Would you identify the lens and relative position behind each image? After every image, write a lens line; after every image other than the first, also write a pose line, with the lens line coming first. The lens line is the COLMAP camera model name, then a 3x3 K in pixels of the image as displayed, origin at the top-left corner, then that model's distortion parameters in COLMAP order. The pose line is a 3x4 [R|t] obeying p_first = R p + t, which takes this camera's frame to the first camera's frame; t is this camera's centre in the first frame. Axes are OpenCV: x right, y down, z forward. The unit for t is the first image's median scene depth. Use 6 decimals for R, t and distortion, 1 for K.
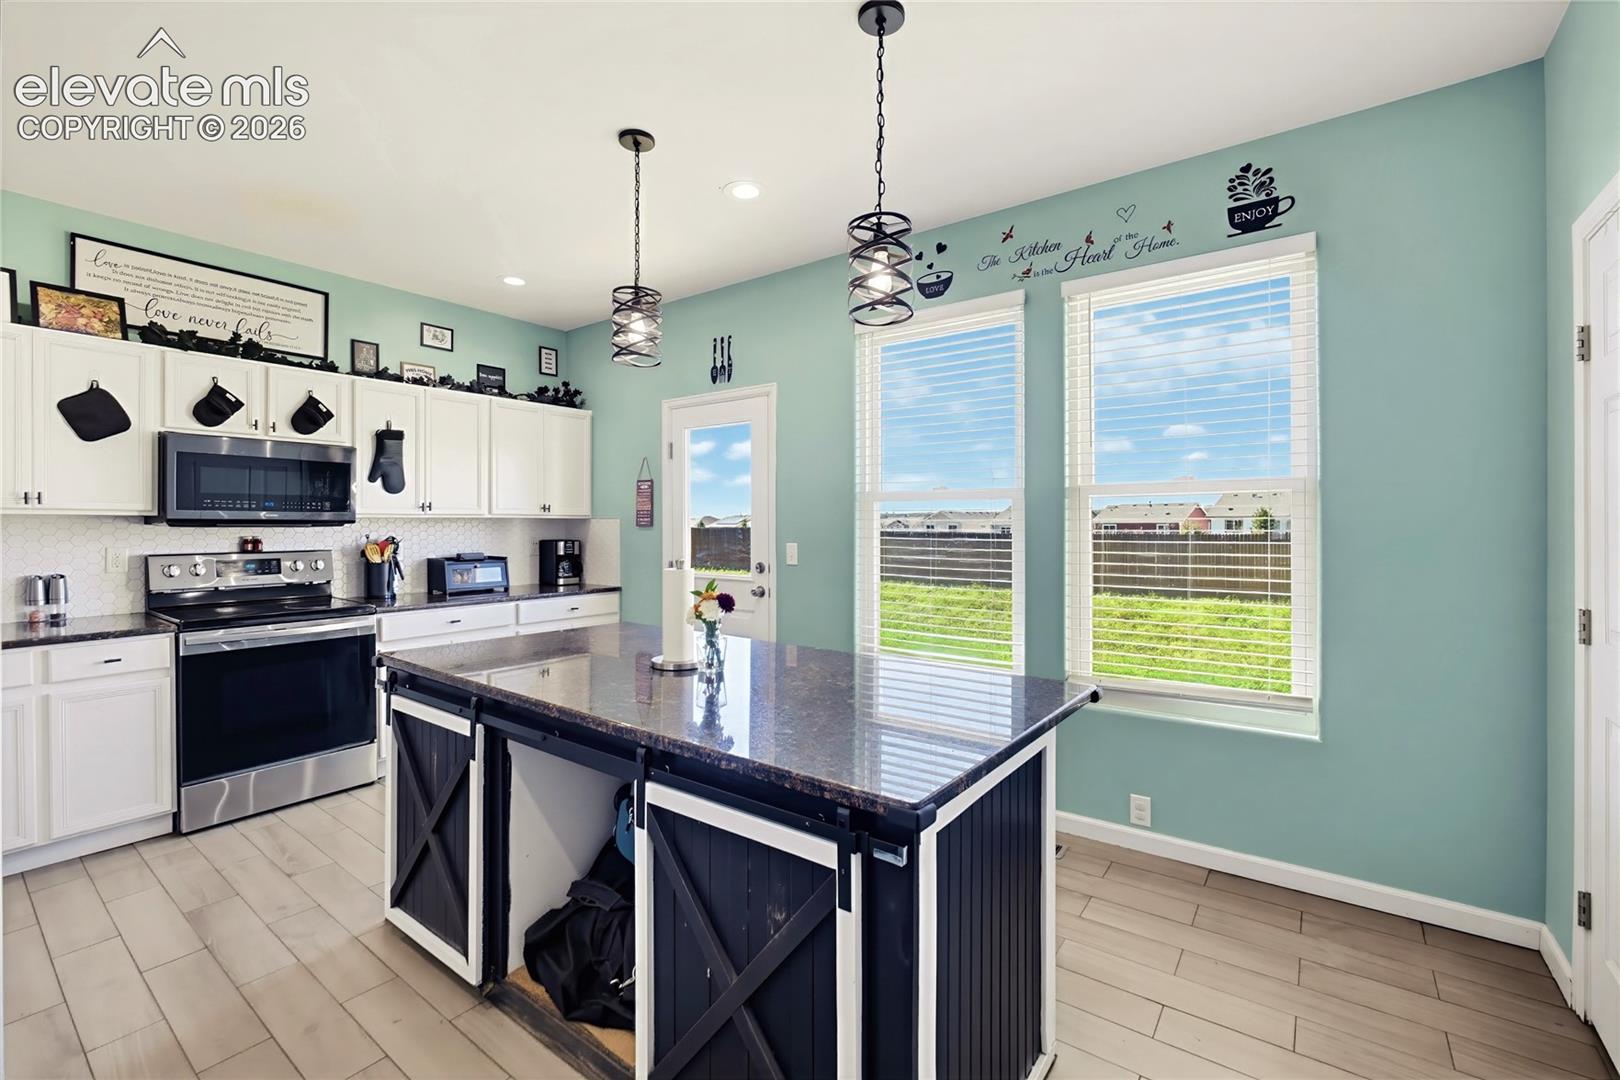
lens RADIAL K [[705.5, 0, 831.2], [0, 705.5, 528.4], [0, 0, 1]] dist [-0.010790, 0.002467]
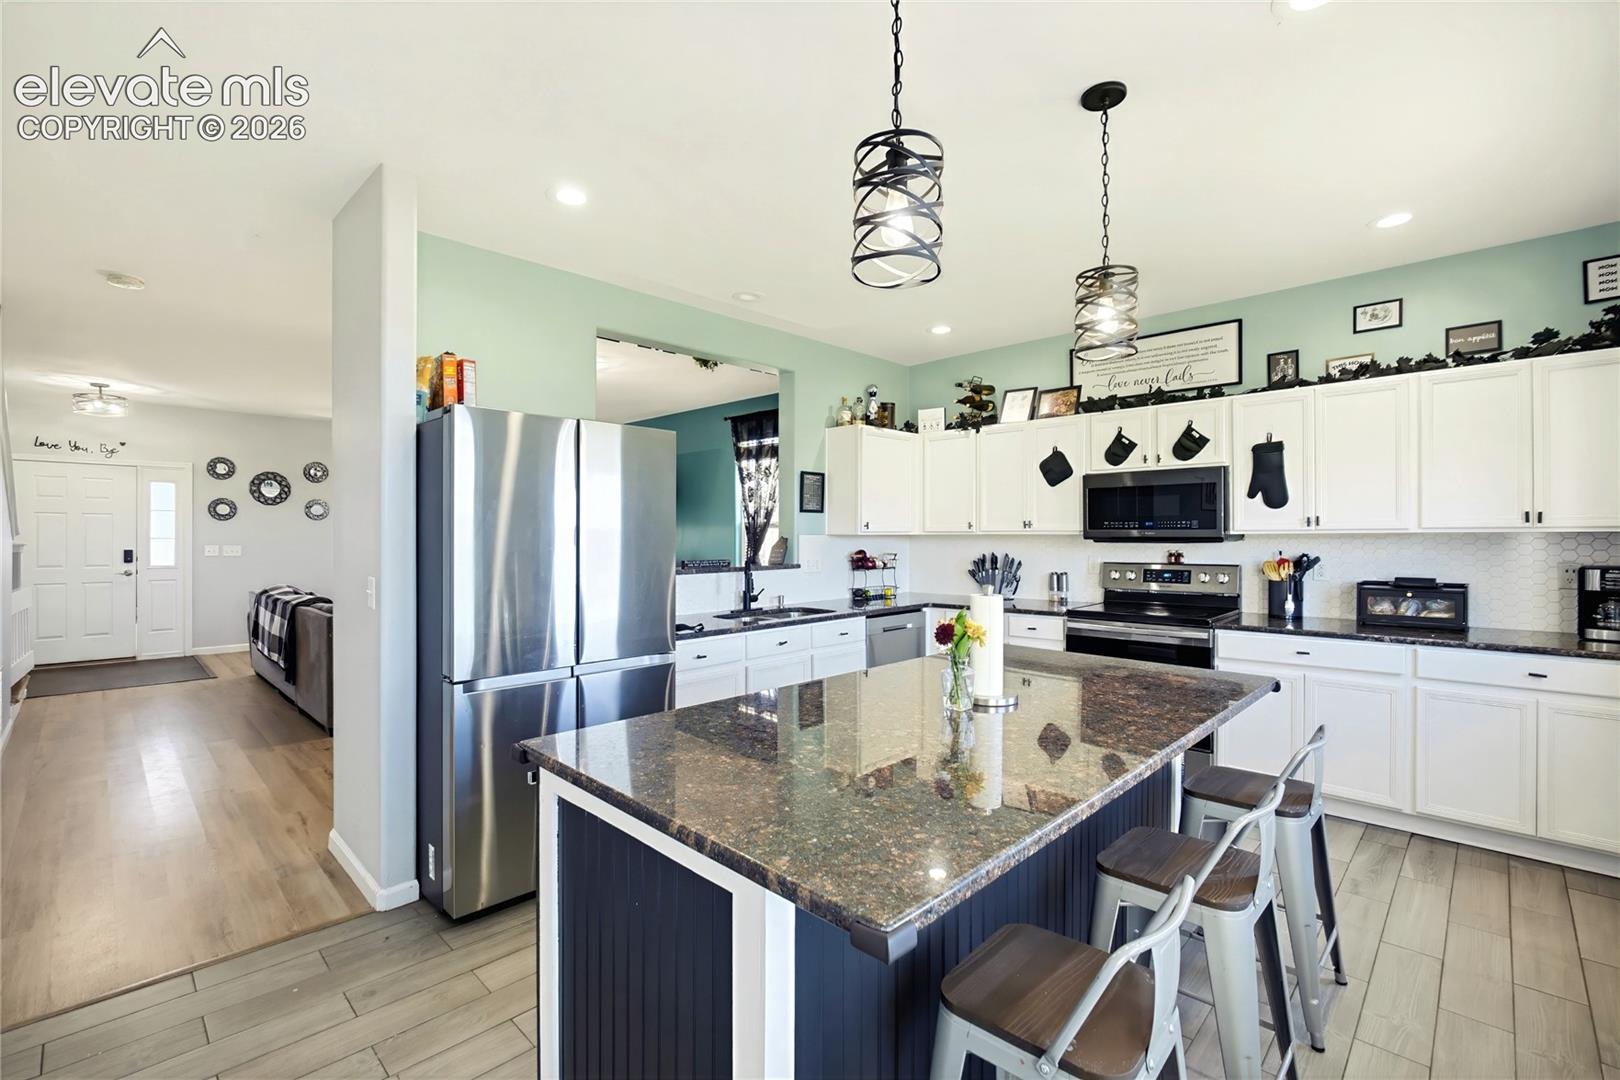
lens RADIAL K [[701.2, 0, 787.7], [0, 701.2, 535.6], [0, 0, 1]] dist [-0.011413, 0.002740]
pose [[-0.159364, -0.002117, -0.987218, 0.426500], [-0.004397, 0.999989, -0.001434, -0.009156], [0.987210, 0.004112, -0.159371, 0.519039]]
